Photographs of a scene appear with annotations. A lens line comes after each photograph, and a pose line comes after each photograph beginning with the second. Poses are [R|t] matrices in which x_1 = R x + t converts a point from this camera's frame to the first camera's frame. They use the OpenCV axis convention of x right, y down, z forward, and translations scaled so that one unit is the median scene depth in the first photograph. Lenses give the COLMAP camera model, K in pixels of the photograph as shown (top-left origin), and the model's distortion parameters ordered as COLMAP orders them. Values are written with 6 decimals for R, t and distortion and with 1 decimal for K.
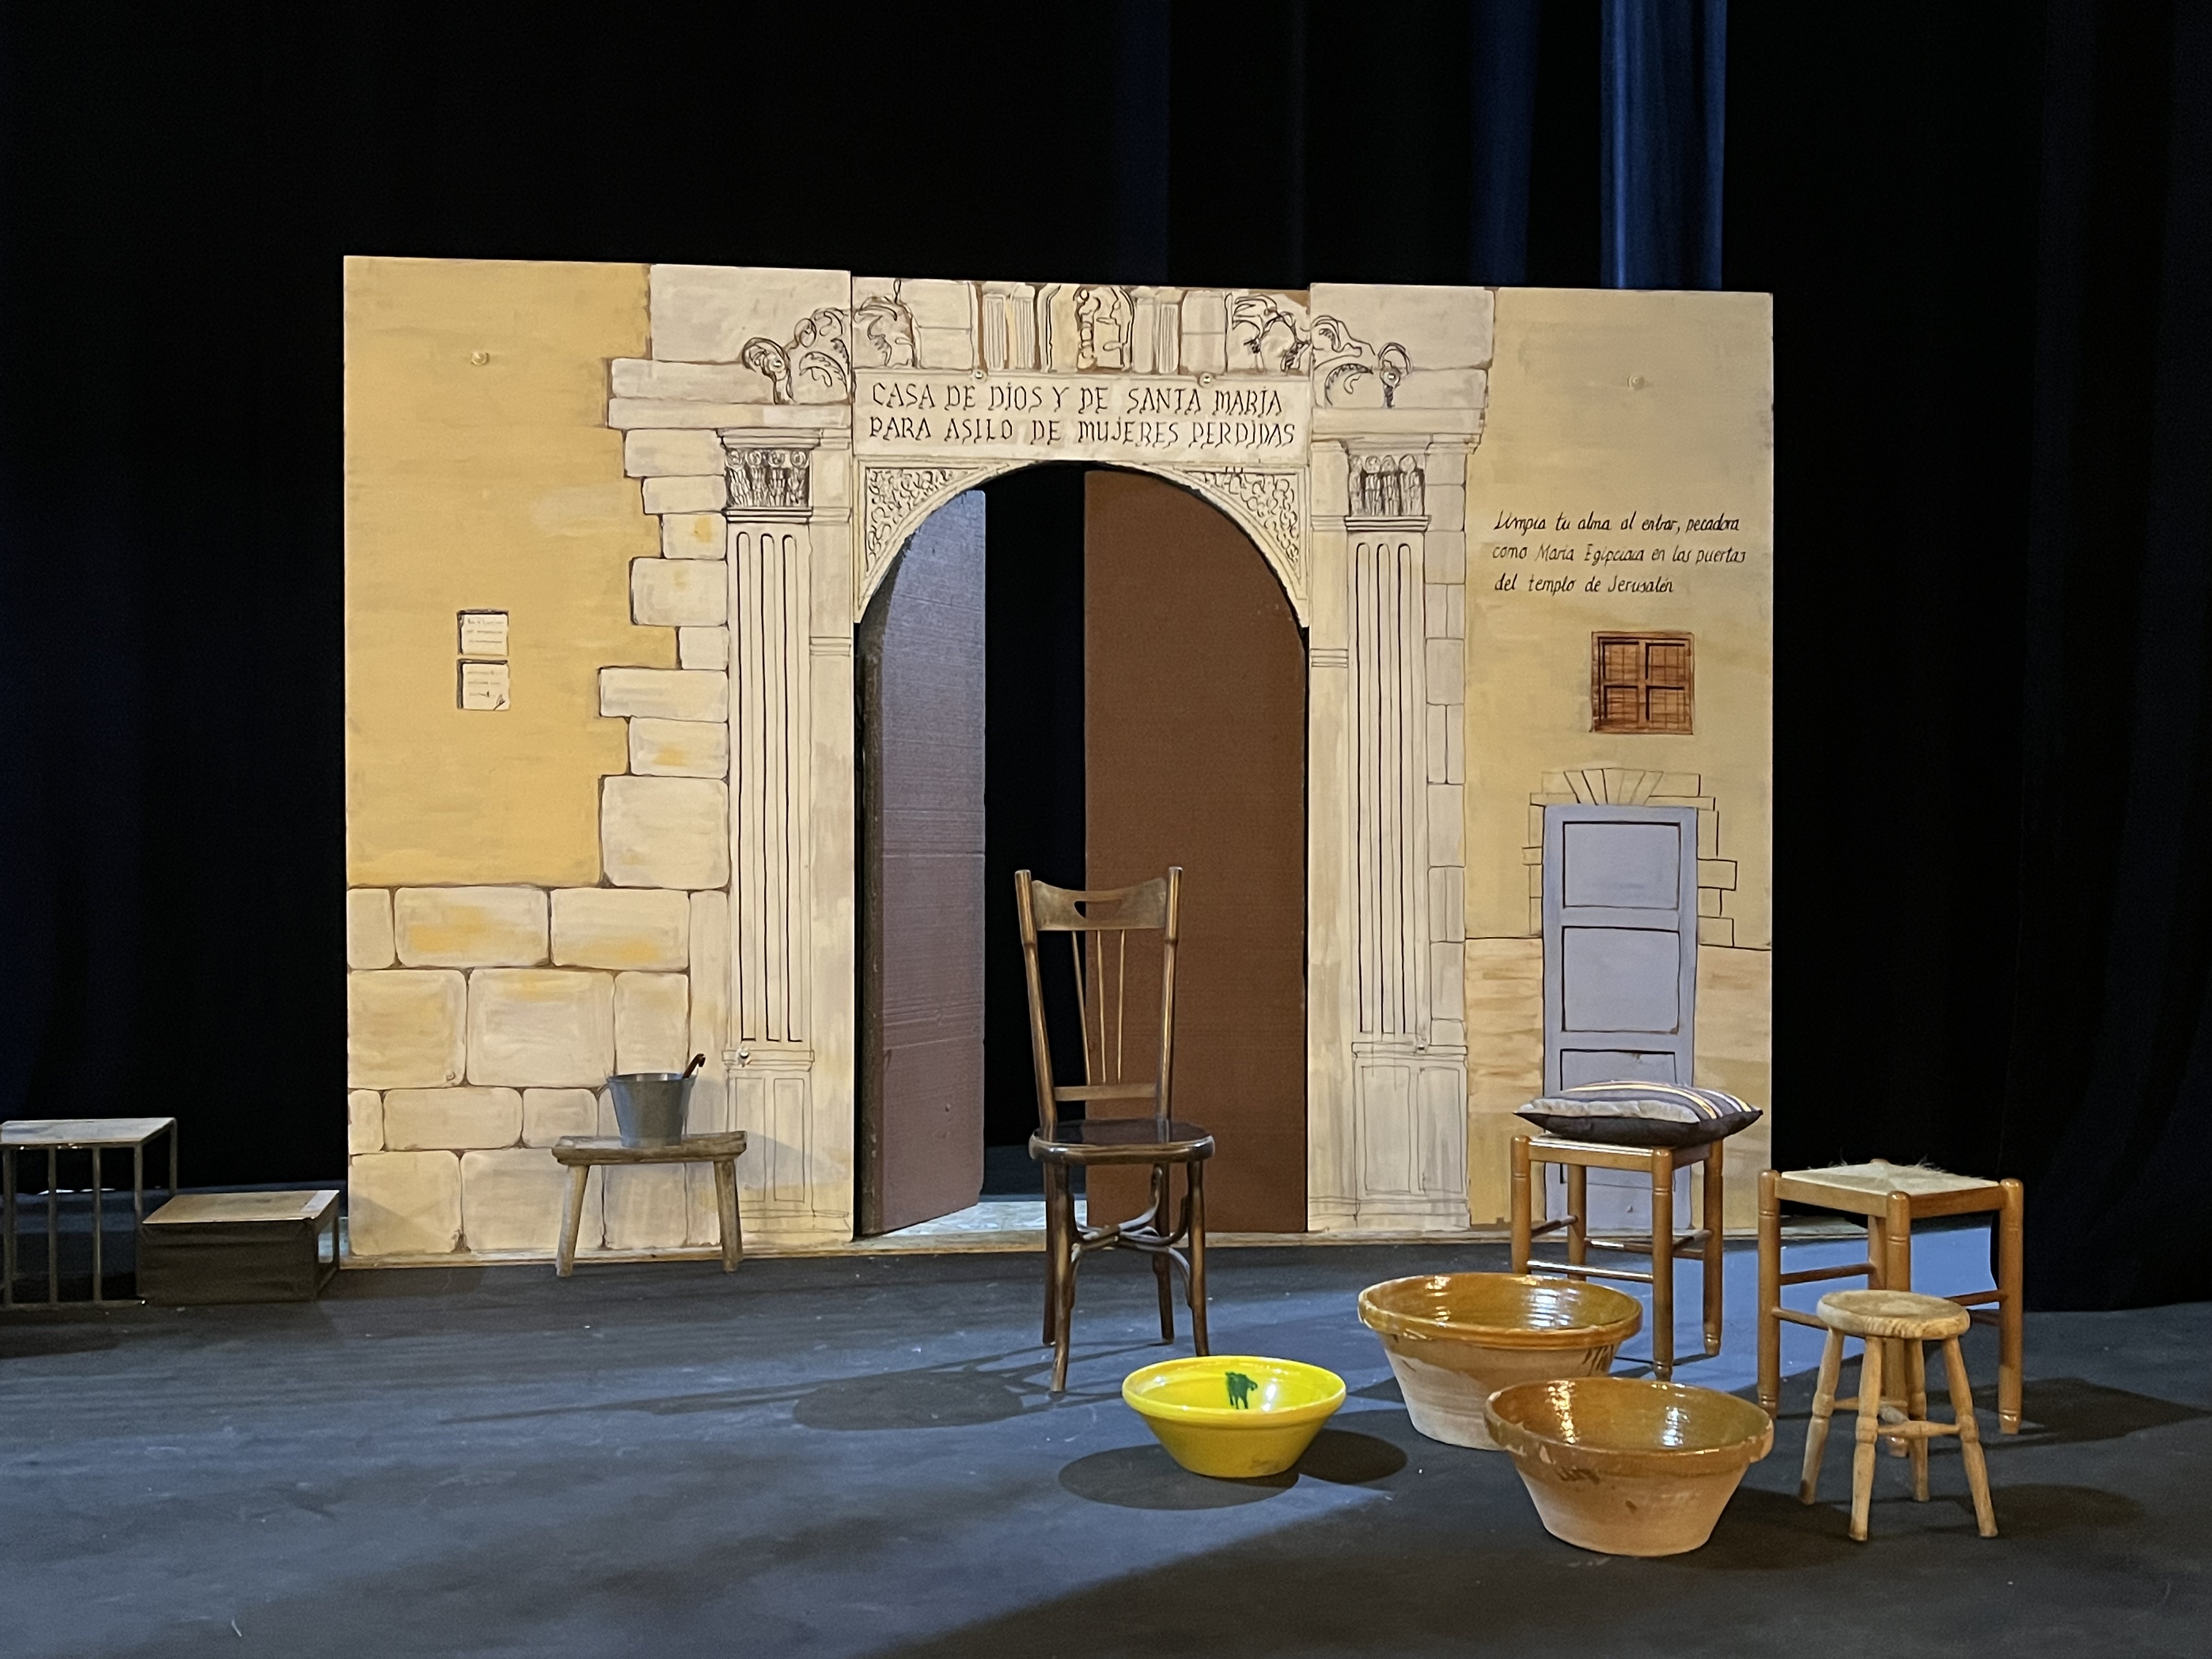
lens RADIAL K [[2420.6, 0, 1098.4], [0, 2420.6, 831.5], [0, 0, 1]] dist [0.148022, 0.000000]
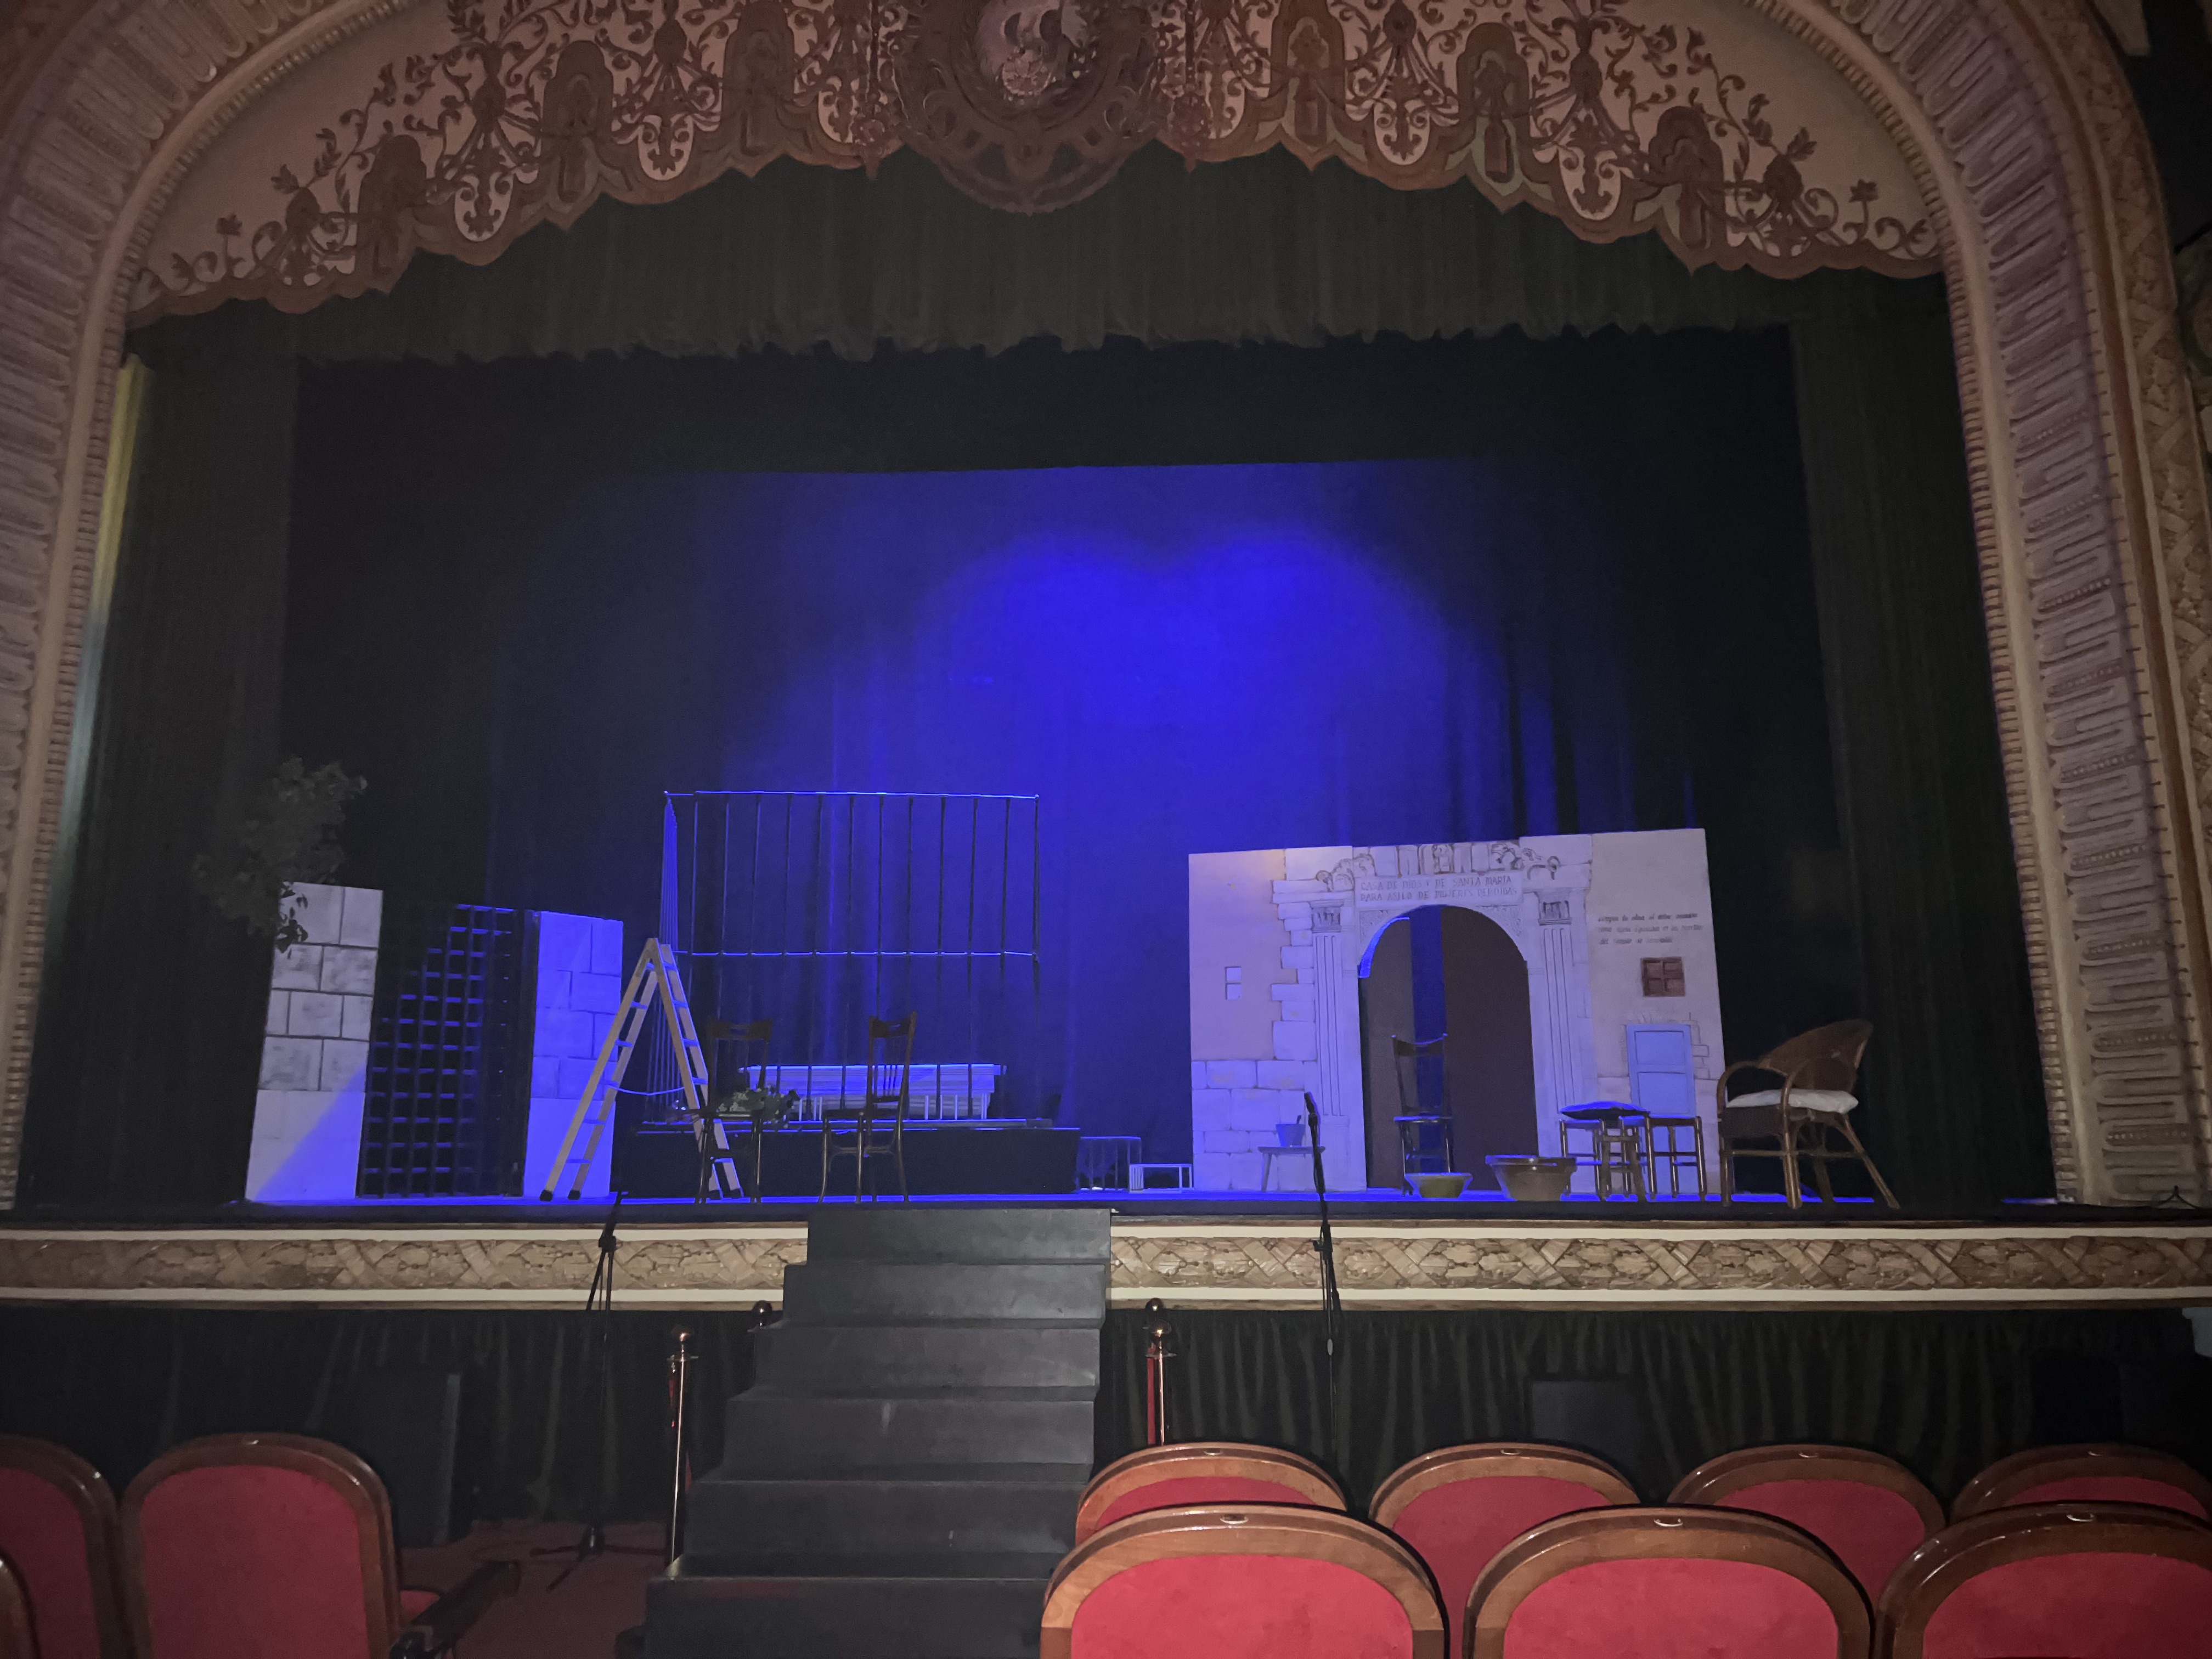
lens RADIAL K [[1651.3, 0, 1109.4], [0, 1651.3, 816.9], [0, 0, 1]] dist [0.004795, -0.007473]
pose [[0.931515, -0.078986, -0.355022, 0.321353], [-0.004929, 0.973302, -0.229475, 0.185855], [0.363669, 0.215509, 0.906257, -0.876560]]
